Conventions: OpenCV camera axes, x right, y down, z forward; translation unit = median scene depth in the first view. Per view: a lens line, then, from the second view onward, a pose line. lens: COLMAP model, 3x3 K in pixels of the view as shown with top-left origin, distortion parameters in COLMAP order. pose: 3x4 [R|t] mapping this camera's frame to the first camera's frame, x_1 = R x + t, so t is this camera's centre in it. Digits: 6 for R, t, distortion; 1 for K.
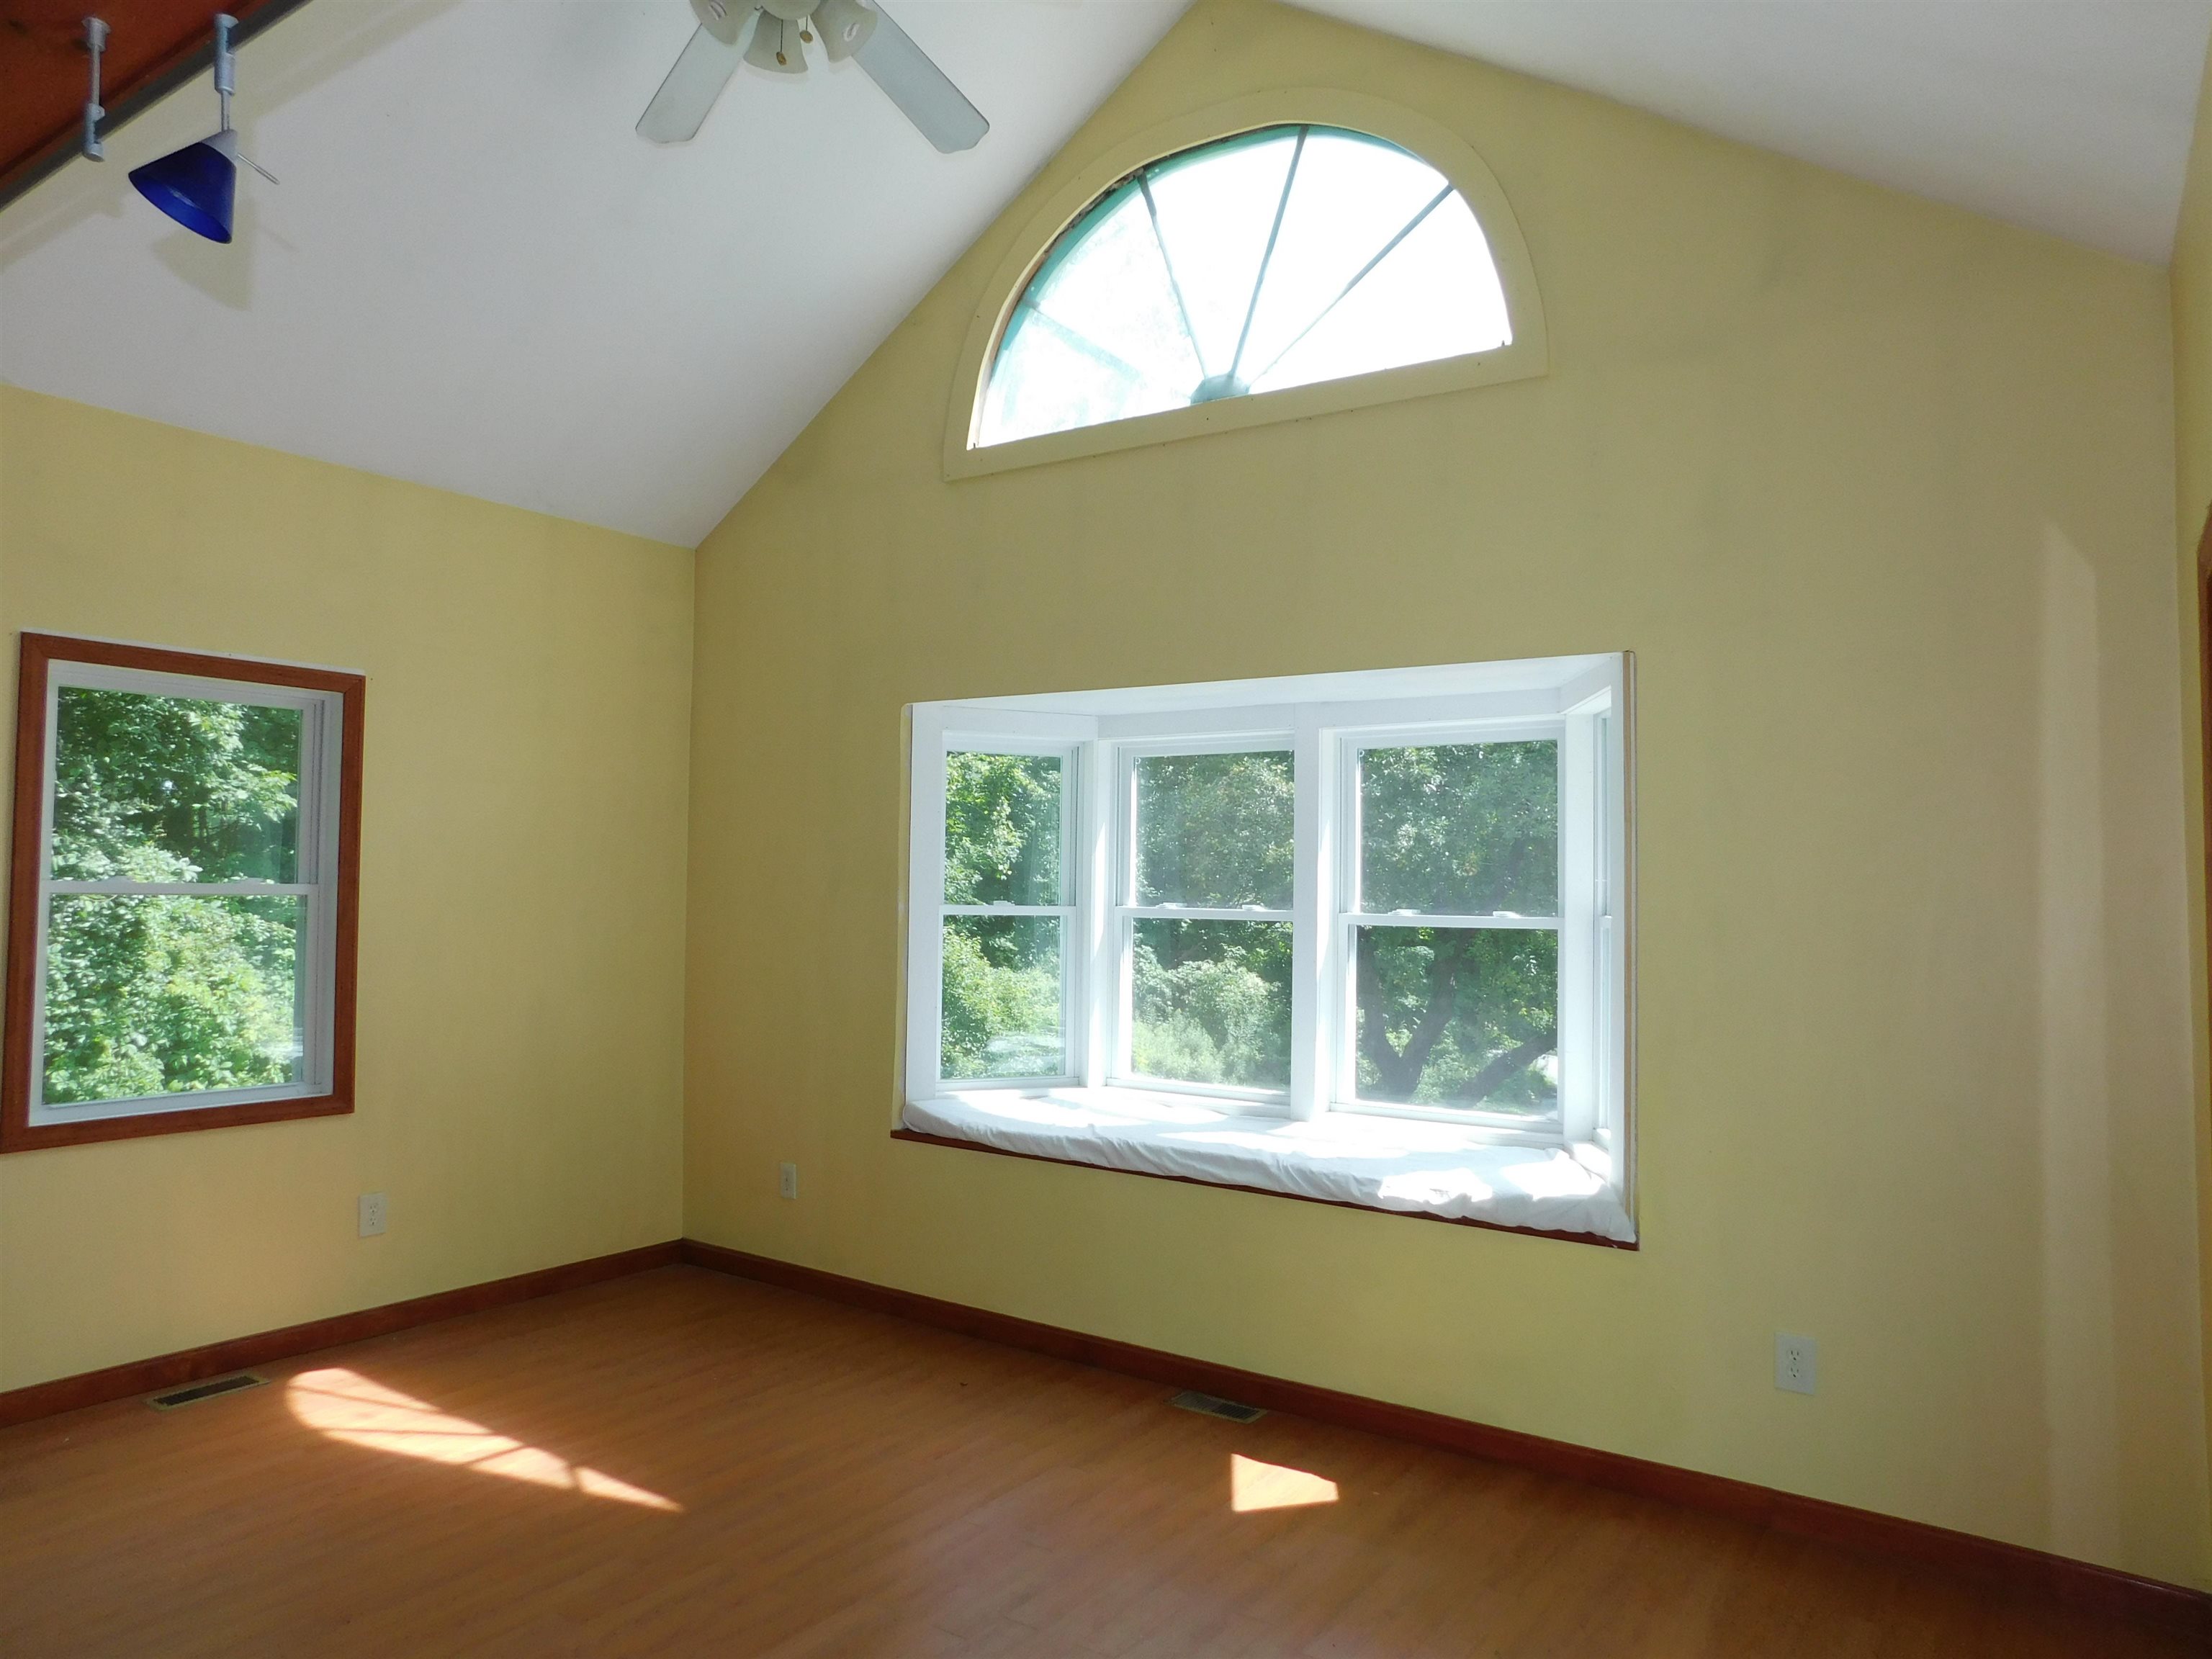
lens RADIAL K [[1461.0, 0, 1109.5], [0, 1461.0, 823.1], [0, 0, 1]] dist [-0.069796, 0.054402]
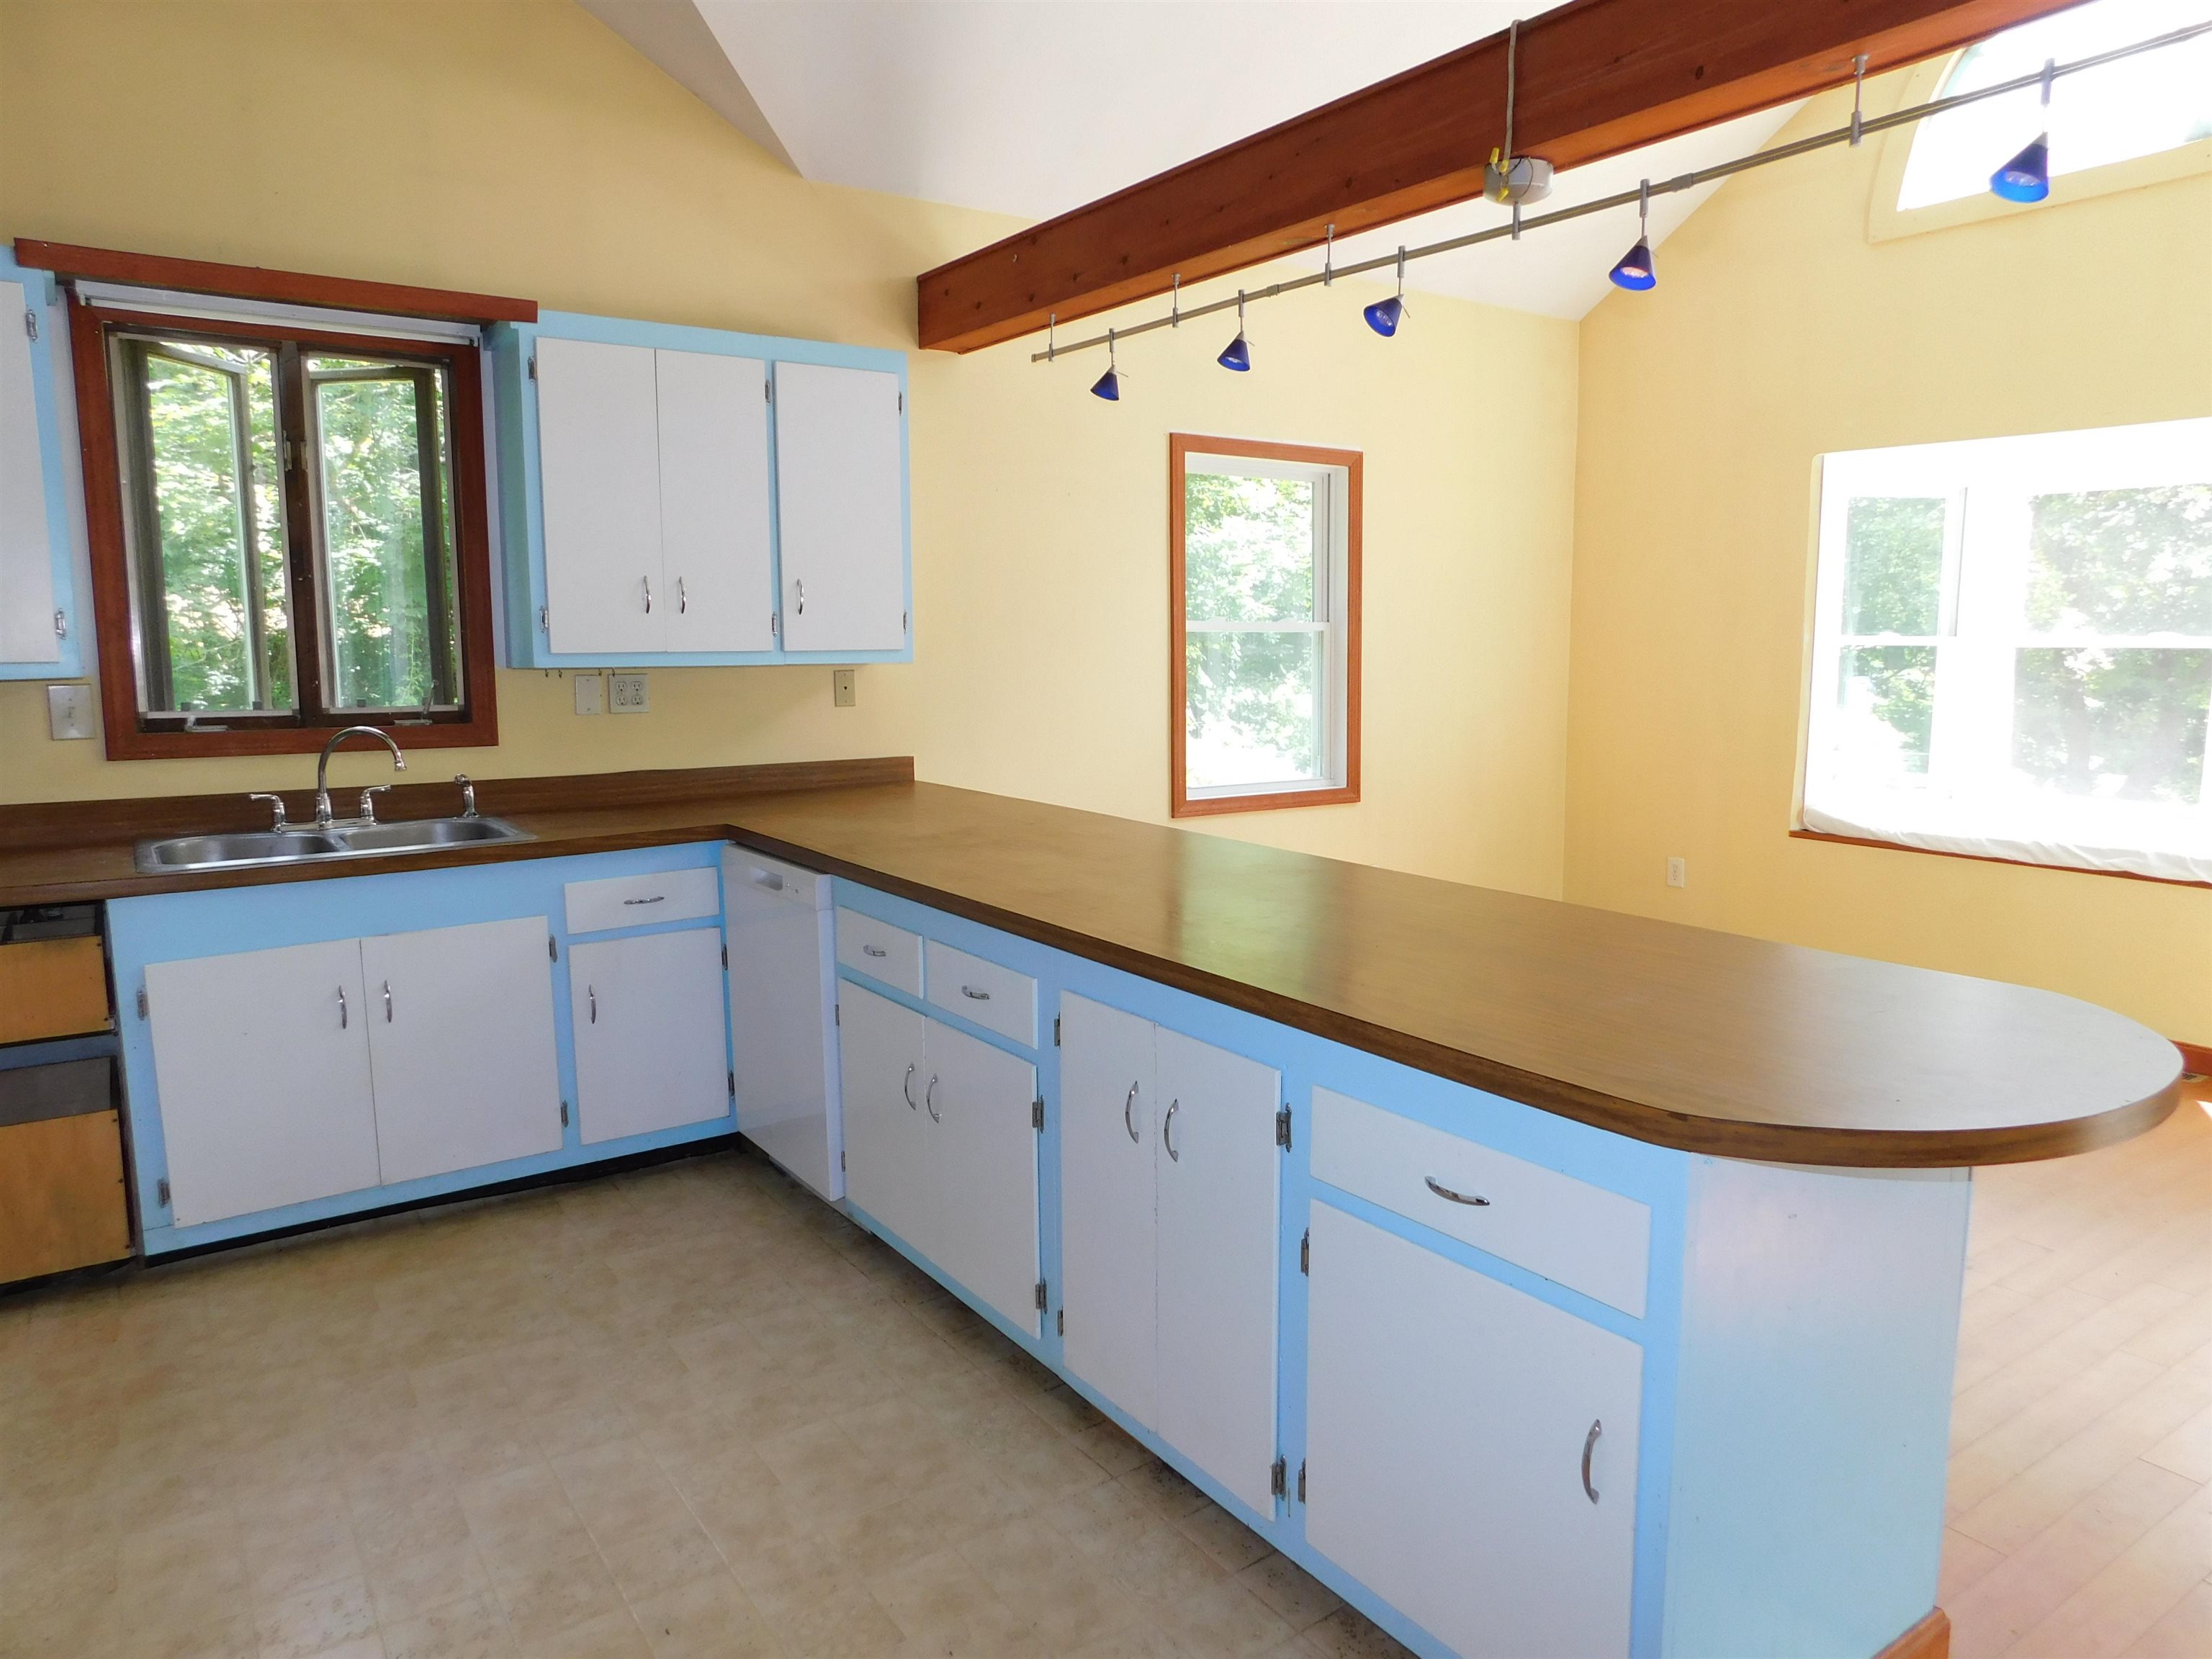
lens RADIAL K [[1461.0, 0, 1109.5], [0, 1461.0, 823.1], [0, 0, 1]] dist [-0.069796, 0.054402]
pose [[0.937211, 0.031765, -0.347313, -0.274199], [0.028011, 0.985771, 0.165745, -0.001128], [0.347635, -0.165067, 0.922986, -0.266092]]
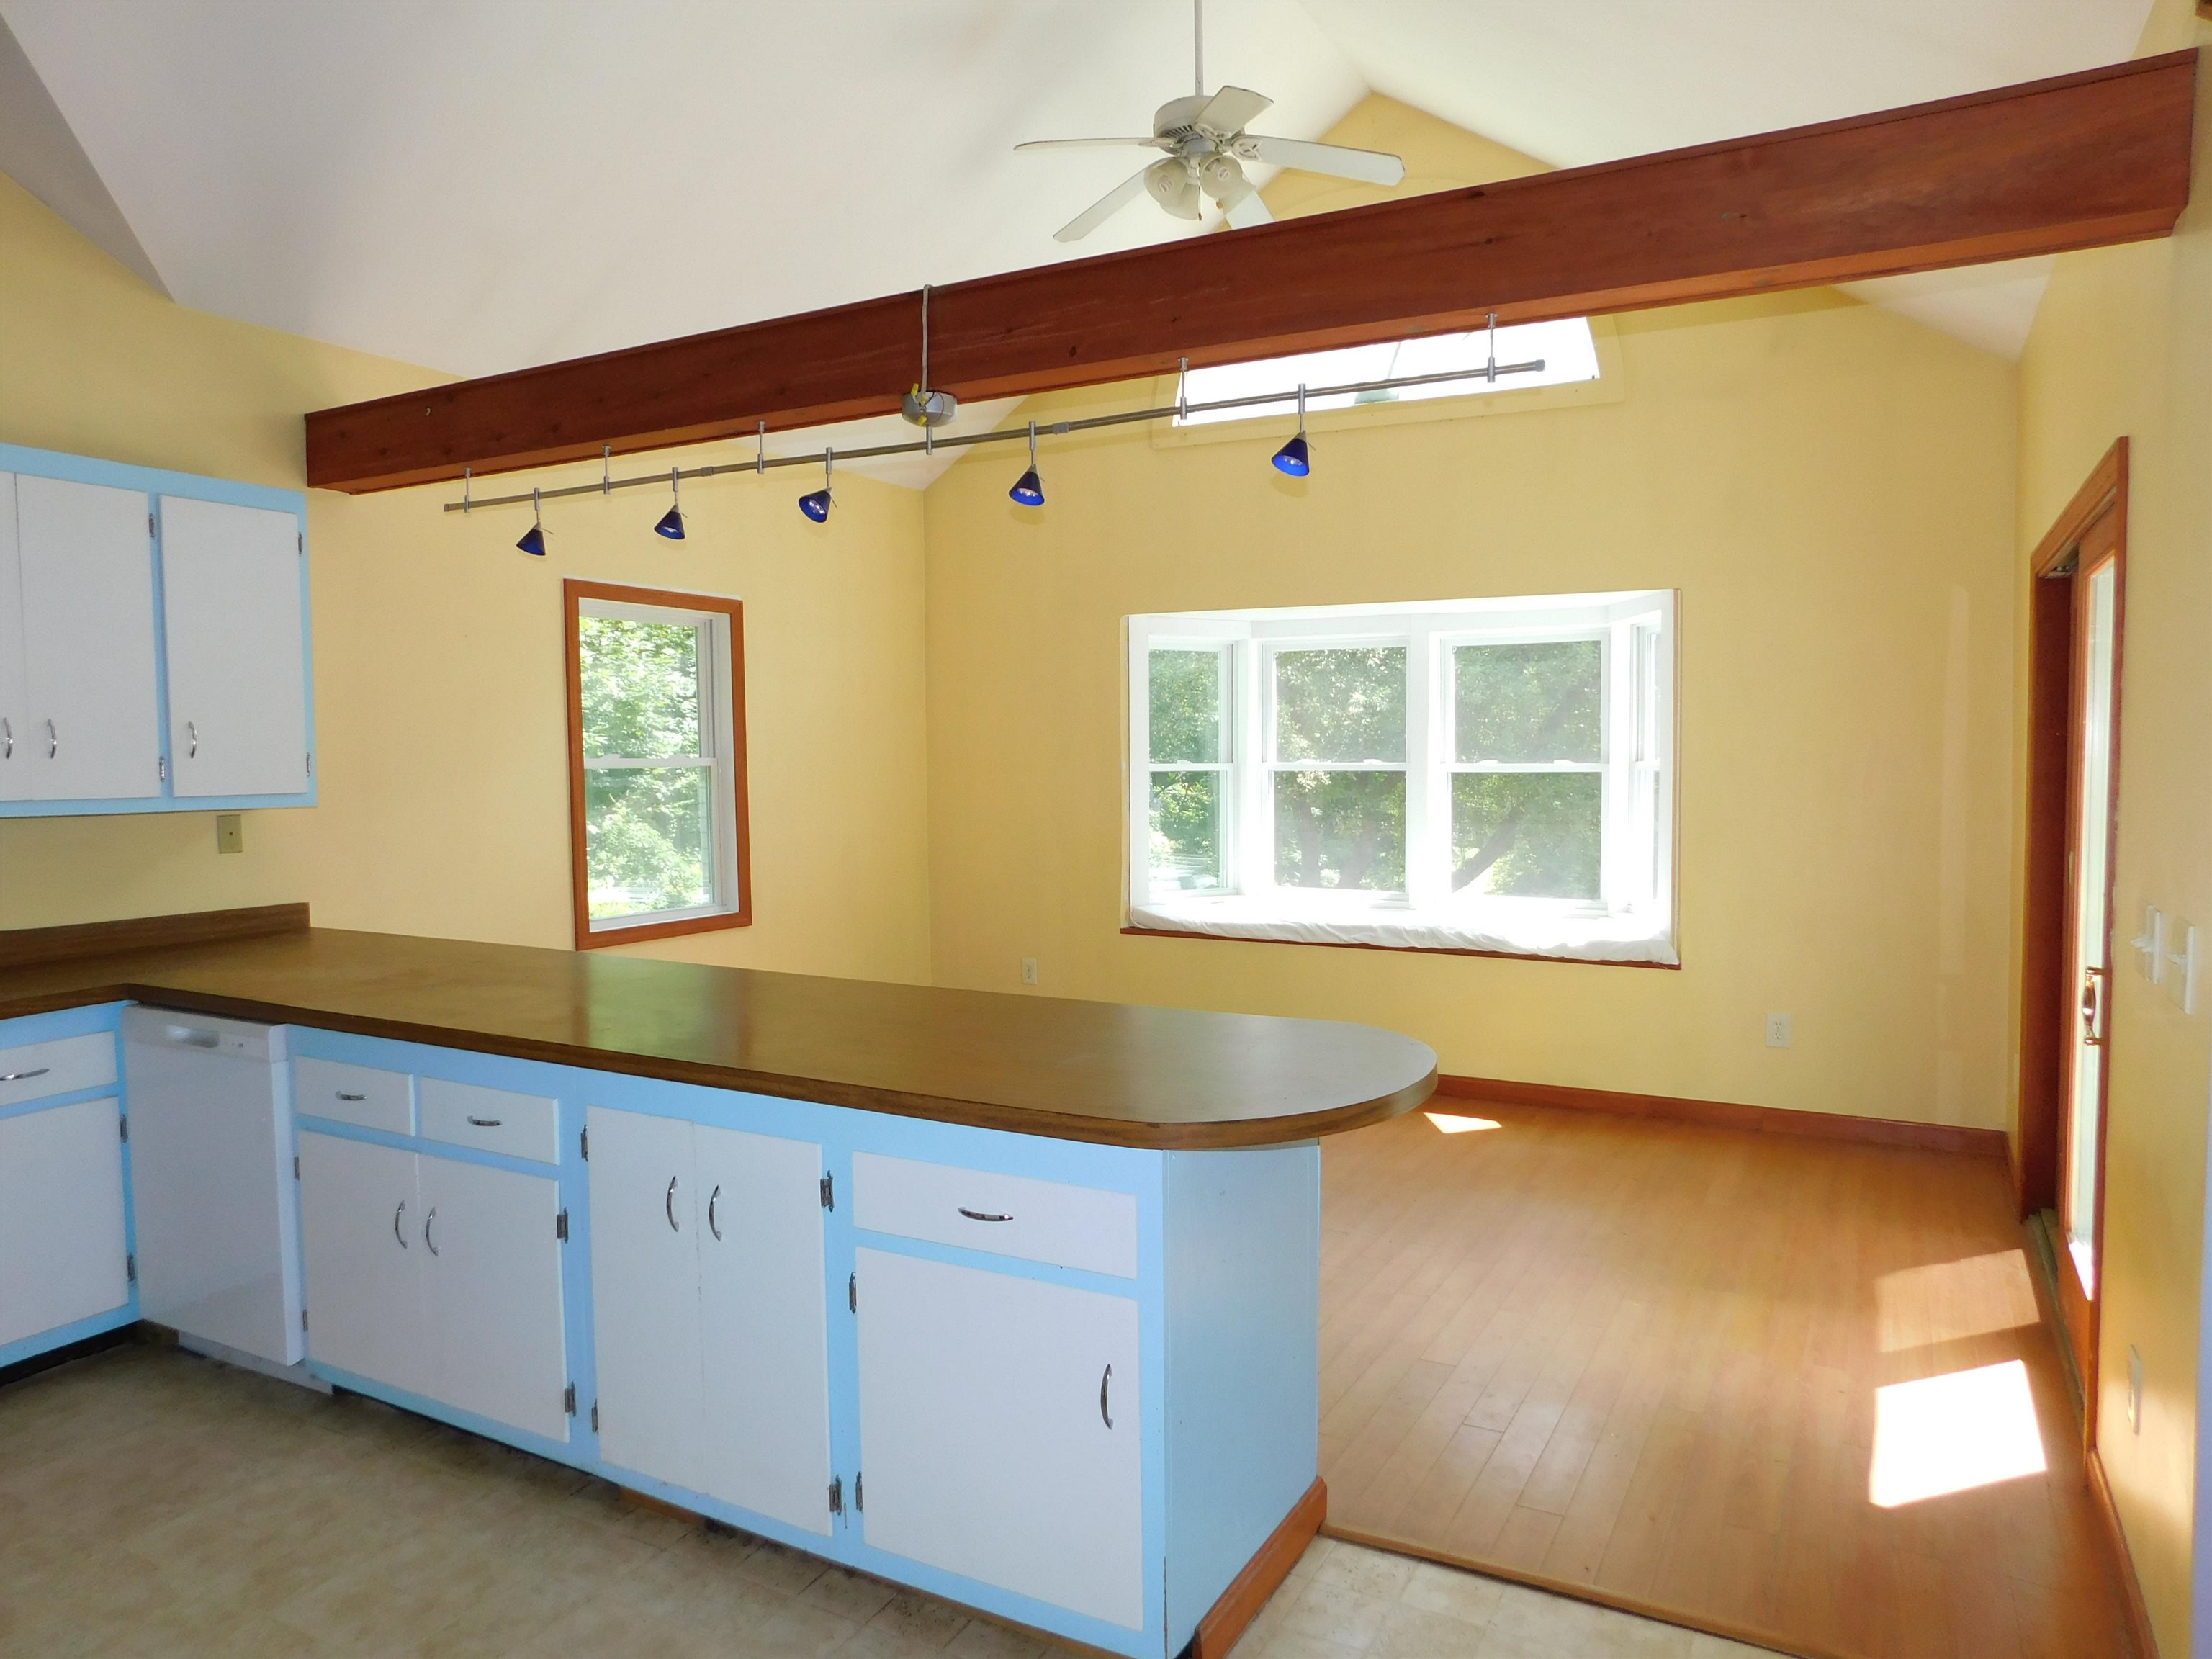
lens RADIAL K [[1461.0, 0, 1109.5], [0, 1461.0, 823.1], [0, 0, 1]] dist [-0.069796, 0.054402]
pose [[0.993739, -0.024913, 0.108913, -0.325568], [0.014858, 0.995632, 0.092176, -0.015980], [-0.110734, -0.089981, 0.989768, -0.375694]]
